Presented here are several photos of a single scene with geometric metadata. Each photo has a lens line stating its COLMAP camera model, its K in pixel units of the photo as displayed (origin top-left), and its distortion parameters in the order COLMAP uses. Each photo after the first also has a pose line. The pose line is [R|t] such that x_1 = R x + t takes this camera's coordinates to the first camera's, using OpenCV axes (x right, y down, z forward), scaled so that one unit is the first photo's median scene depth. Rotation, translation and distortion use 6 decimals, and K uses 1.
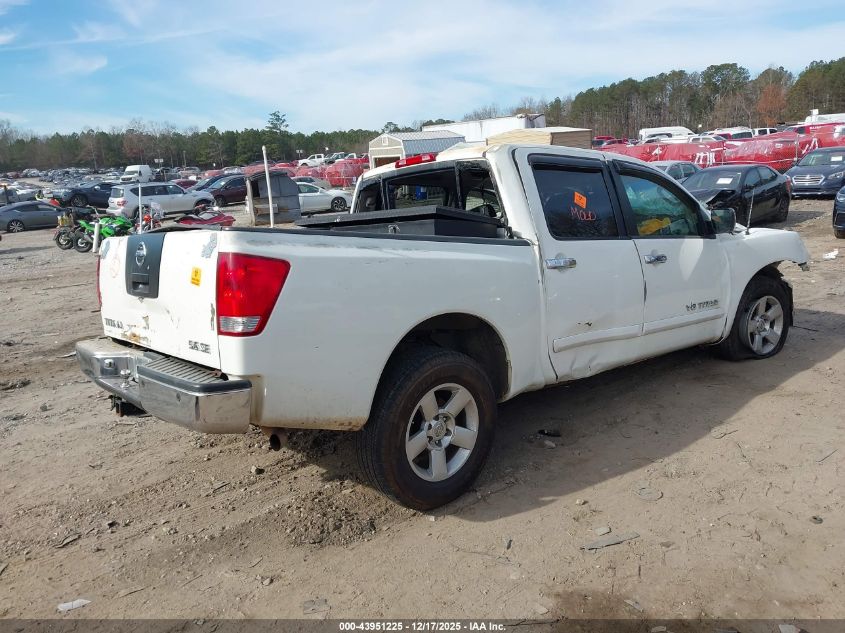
lens RADIAL K [[690.7, 0, 430.3], [0, 690.7, 312.3], [0, 0, 1]] dist [0.019141, -0.002915]
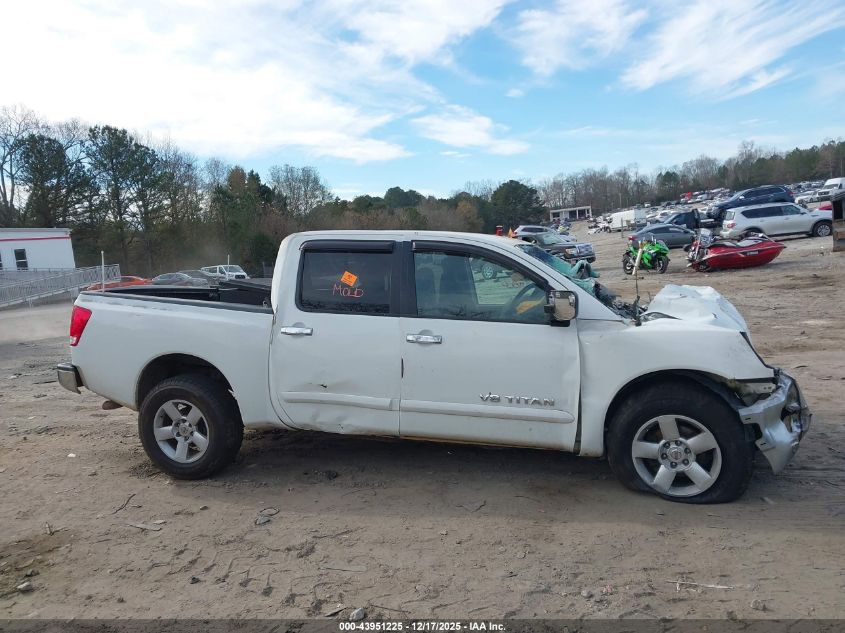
lens RADIAL K [[690.7, 0, 430.3], [0, 690.7, 312.3], [0, 0, 1]] dist [0.019141, -0.002915]
pose [[0.511551, 0.100800, -0.853320, 0.207726], [-0.111449, 0.992490, 0.050428, -0.029325], [0.851995, 0.069305, 0.518943, 0.085041]]
